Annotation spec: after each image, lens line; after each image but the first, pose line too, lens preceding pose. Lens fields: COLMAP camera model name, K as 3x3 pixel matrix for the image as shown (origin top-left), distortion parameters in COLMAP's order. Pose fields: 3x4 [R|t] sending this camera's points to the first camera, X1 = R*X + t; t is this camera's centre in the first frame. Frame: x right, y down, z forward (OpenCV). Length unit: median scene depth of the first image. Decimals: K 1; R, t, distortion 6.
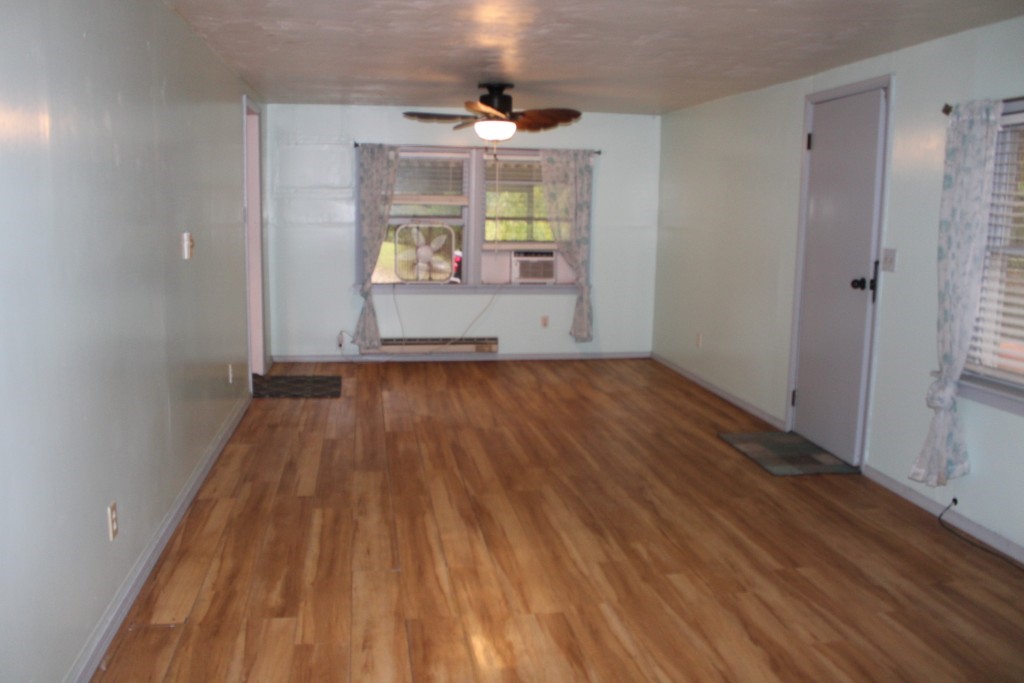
lens RADIAL K [[861.5, 0, 505.4], [0, 861.5, 342.5], [0, 0, 1]] dist [-0.177073, 0.176408]
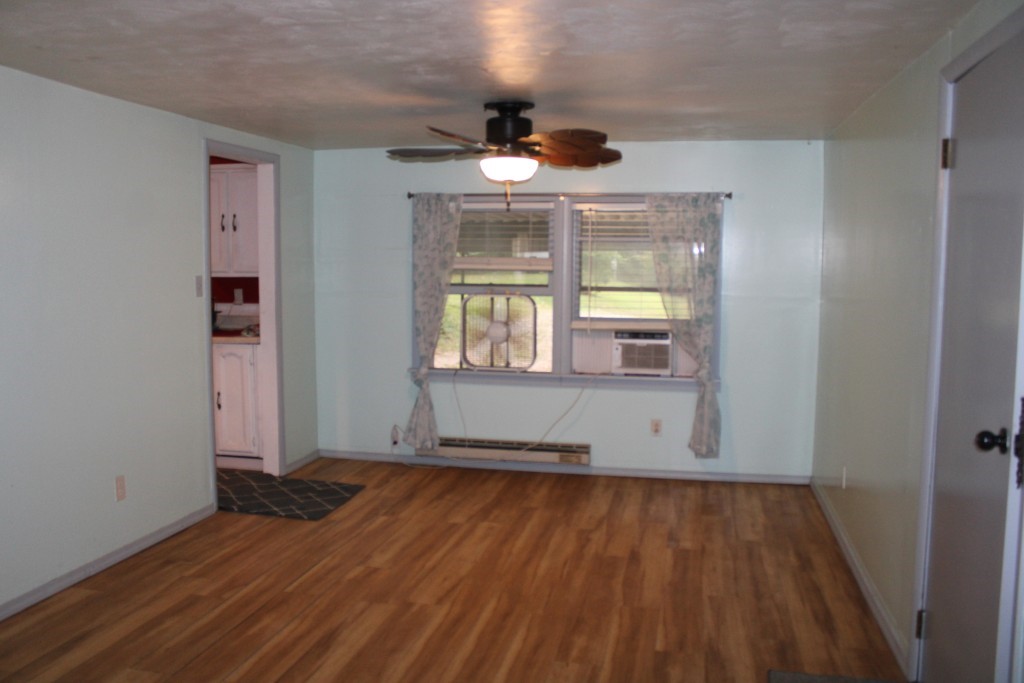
lens RADIAL K [[861.5, 0, 505.4], [0, 861.5, 342.5], [0, 0, 1]] dist [-0.177073, 0.176408]
pose [[0.928521, 0.024813, -0.370451, 0.202574], [-0.048356, 0.997348, -0.054398, -0.052217], [0.368118, 0.068423, 0.927258, 0.279713]]
